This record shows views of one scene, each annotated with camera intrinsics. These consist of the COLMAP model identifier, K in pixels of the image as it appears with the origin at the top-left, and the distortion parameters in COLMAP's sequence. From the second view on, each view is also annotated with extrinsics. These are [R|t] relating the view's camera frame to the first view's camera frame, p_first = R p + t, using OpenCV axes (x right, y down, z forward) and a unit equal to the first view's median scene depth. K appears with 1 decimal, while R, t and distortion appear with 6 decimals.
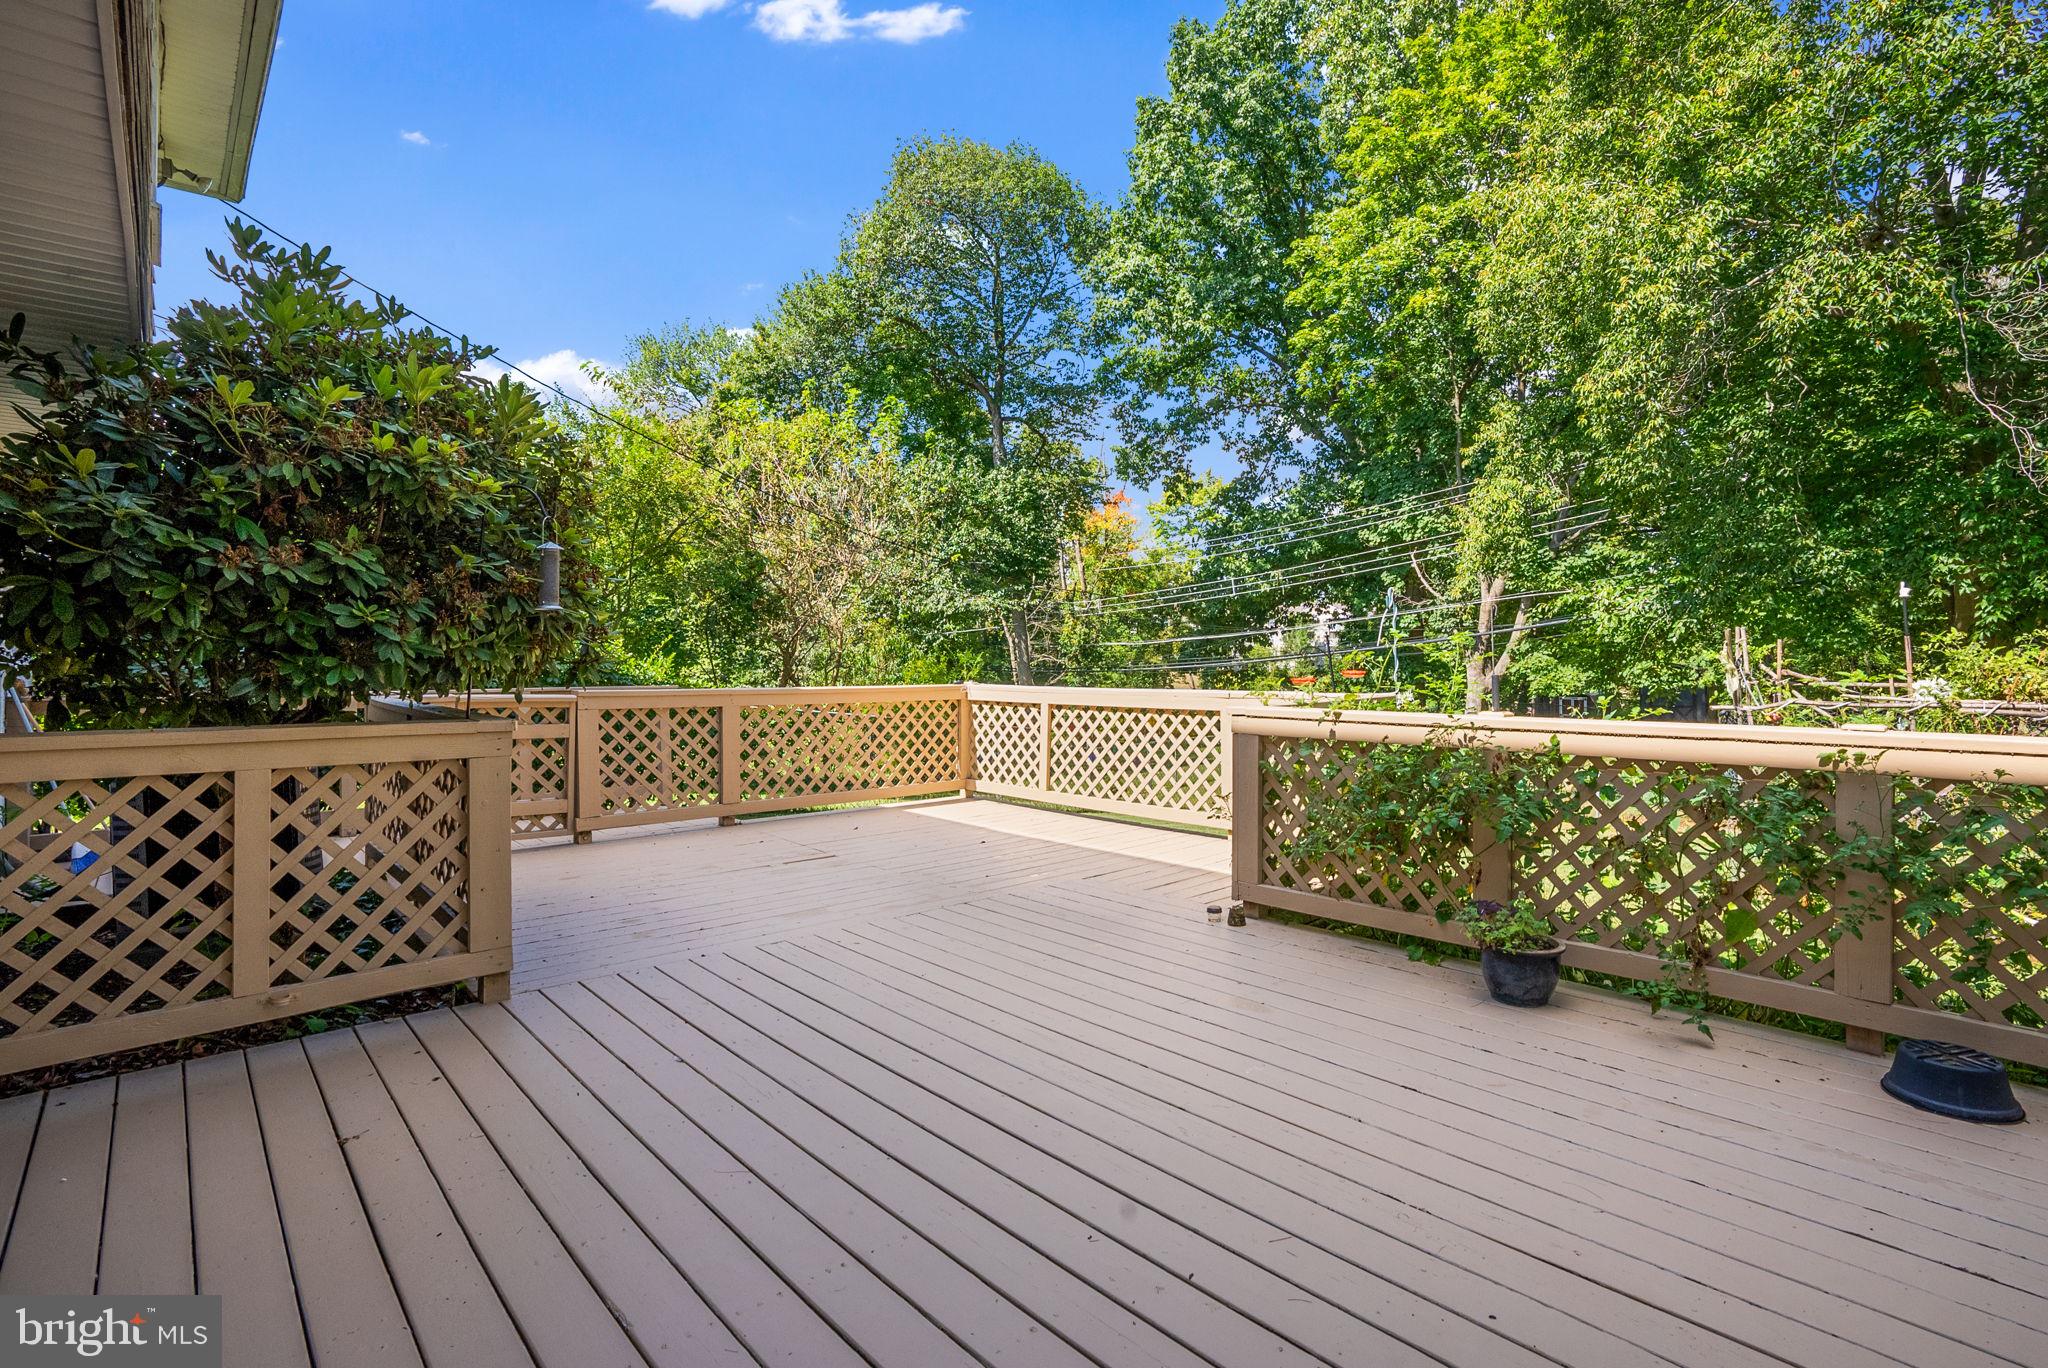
lens RADIAL K [[989.5, 0, 1026.2], [0, 989.5, 631.3], [0, 0, 1]] dist [-0.055958, 0.026936]
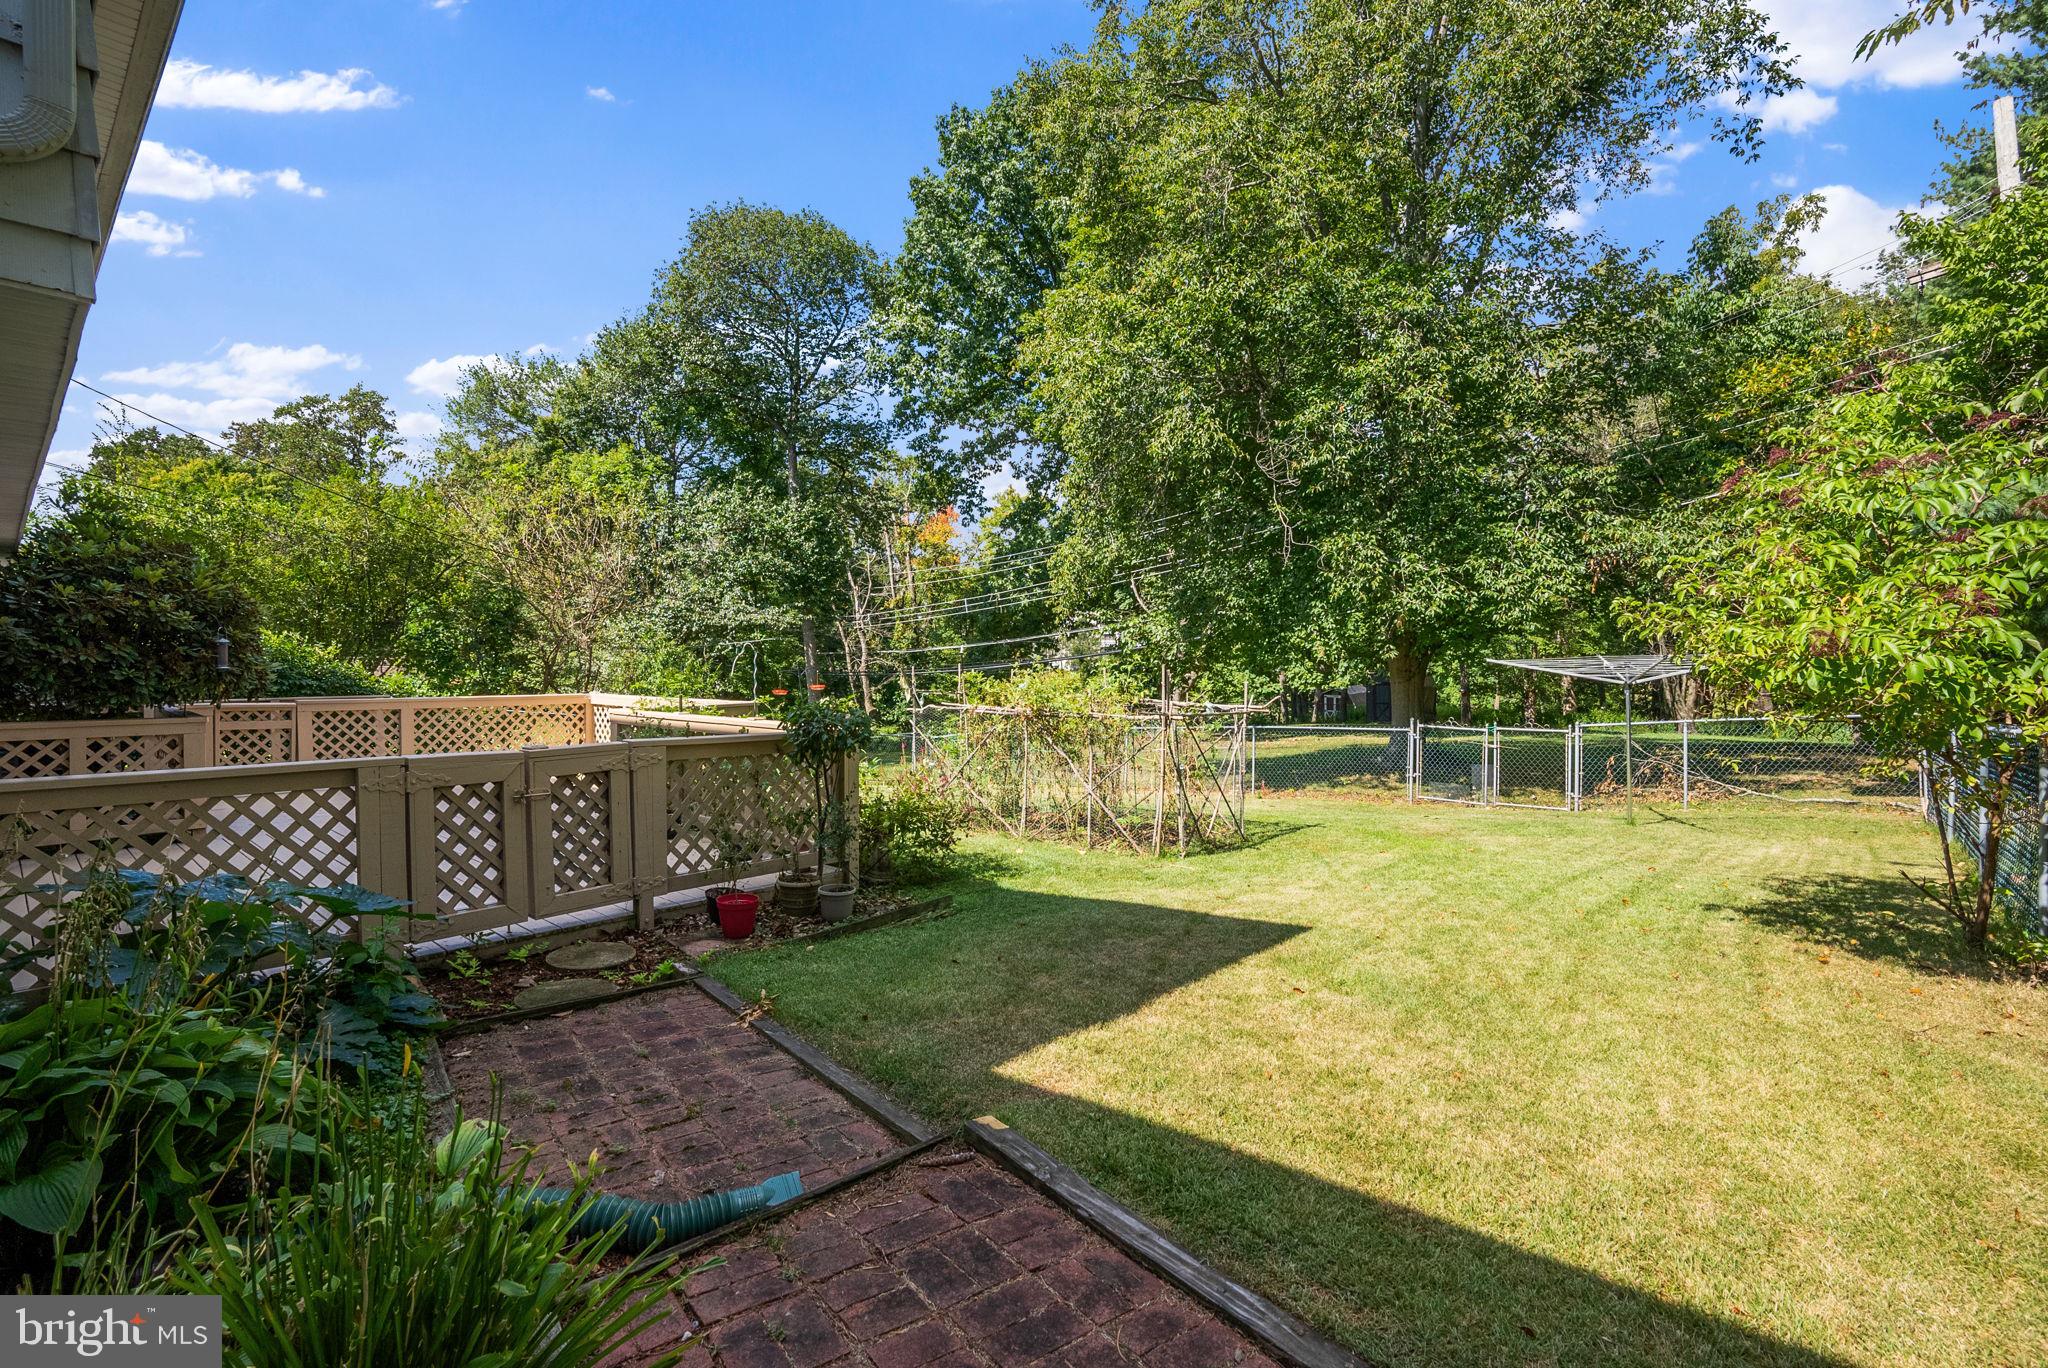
lens RADIAL K [[1004.8, 0, 1037.4], [0, 1004.8, 656.5], [0, 0, 1]] dist [-0.069869, 0.036119]
pose [[0.995858, -0.000195, 0.090921, 0.150512], [-0.002352, 0.999608, 0.027900, -0.014806], [-0.090891, -0.027998, 0.995467, -0.179496]]
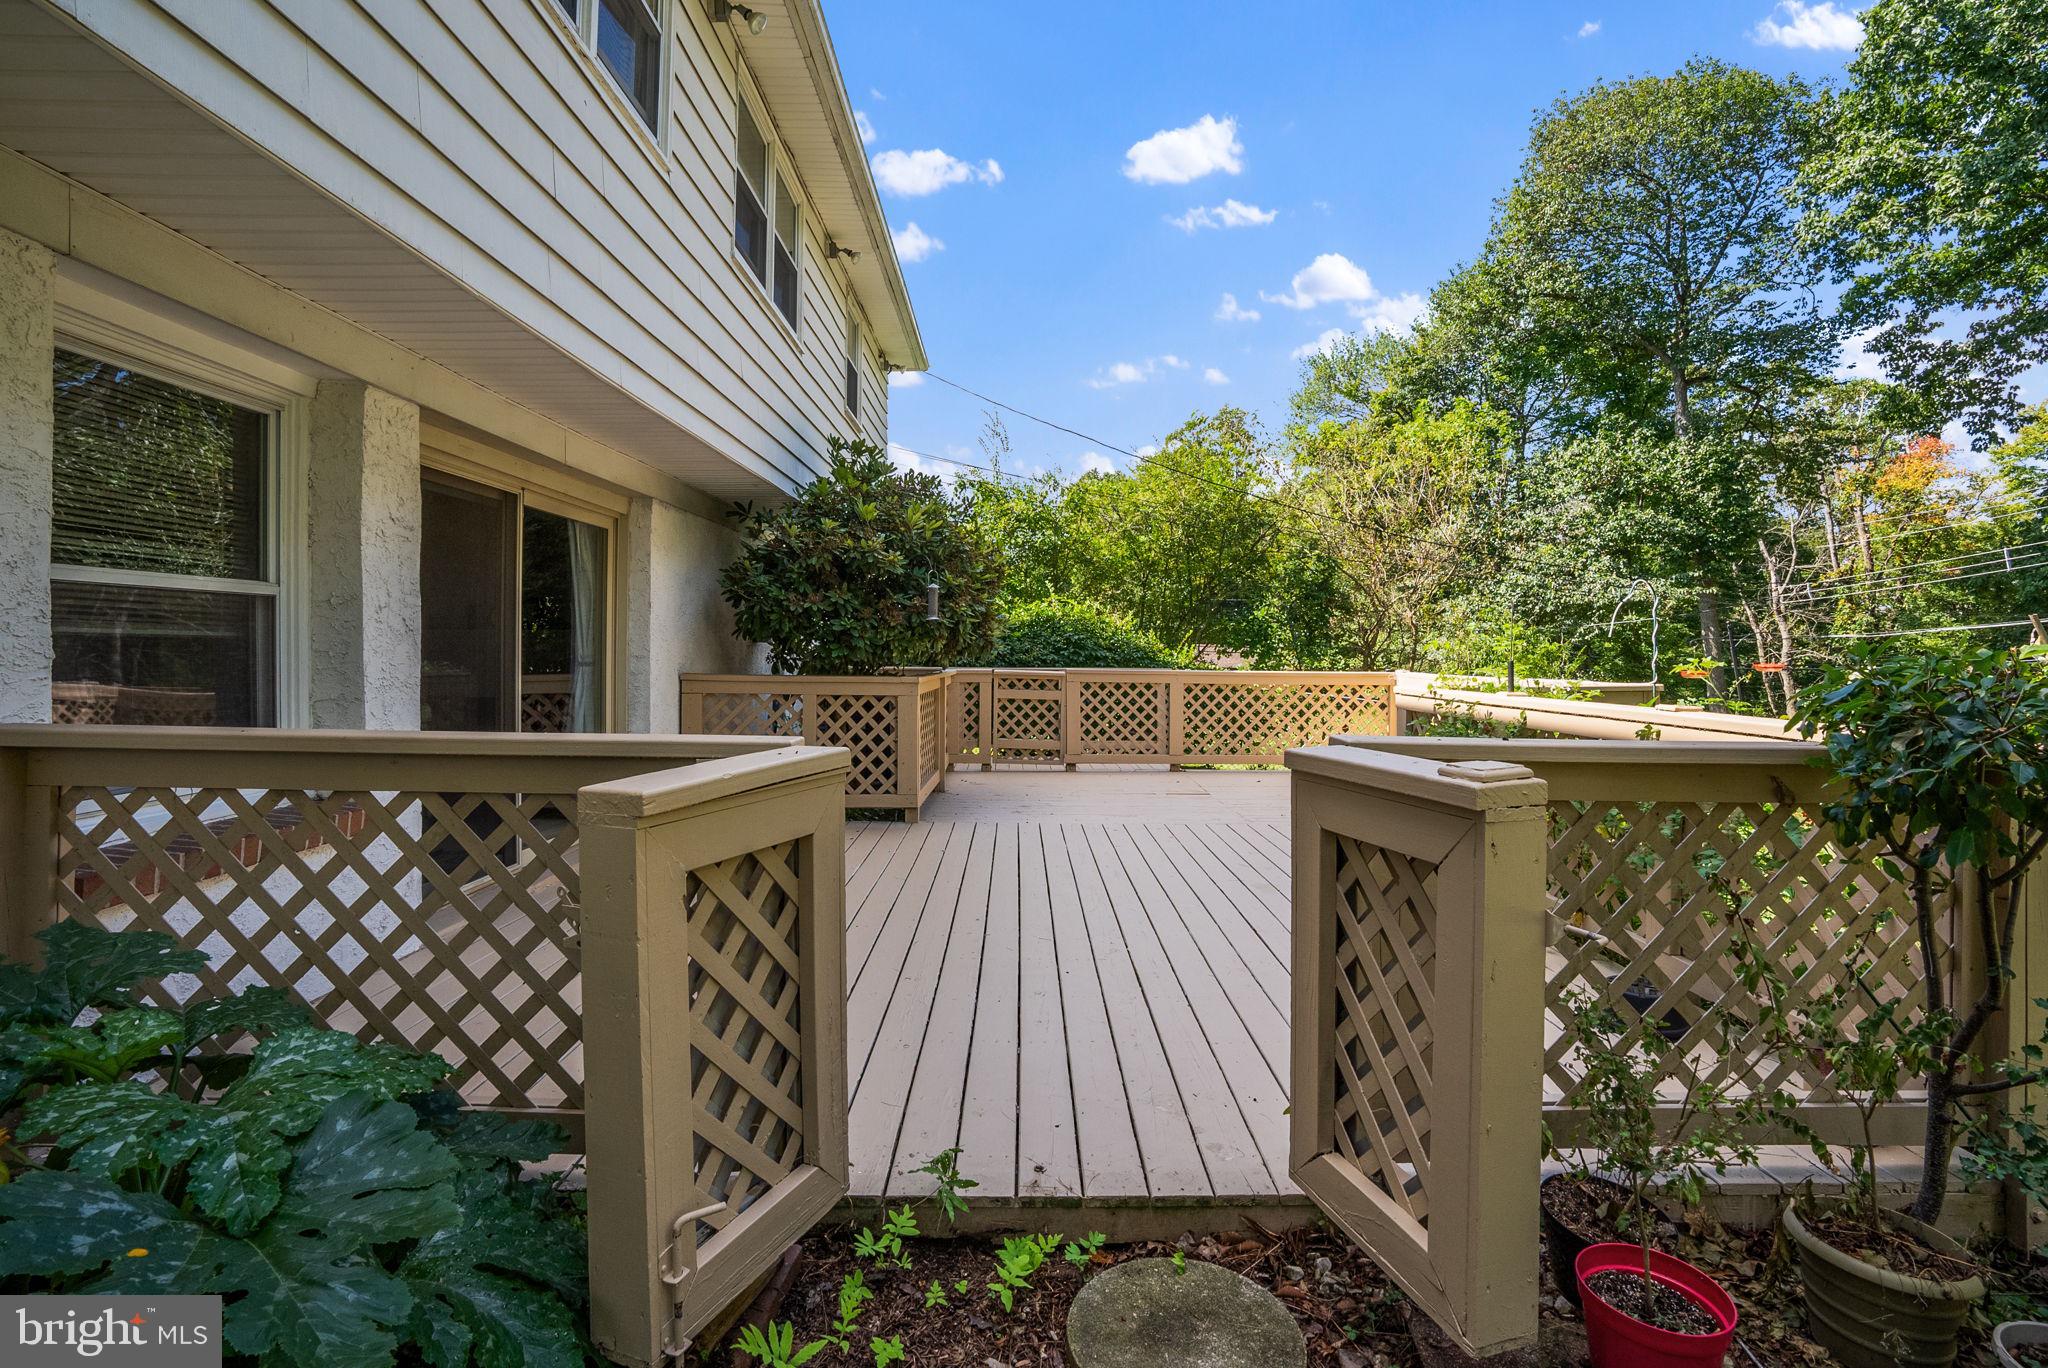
lens RADIAL K [[989.5, 0, 1026.2], [0, 989.5, 631.3], [0, 0, 1]] dist [-0.055958, 0.026936]
pose [[0.741844, -0.007671, -0.670529, 0.118452], [0.011448, 0.999934, 0.001227, 0.000065], [0.670475, -0.008587, 0.741883, -0.038258]]
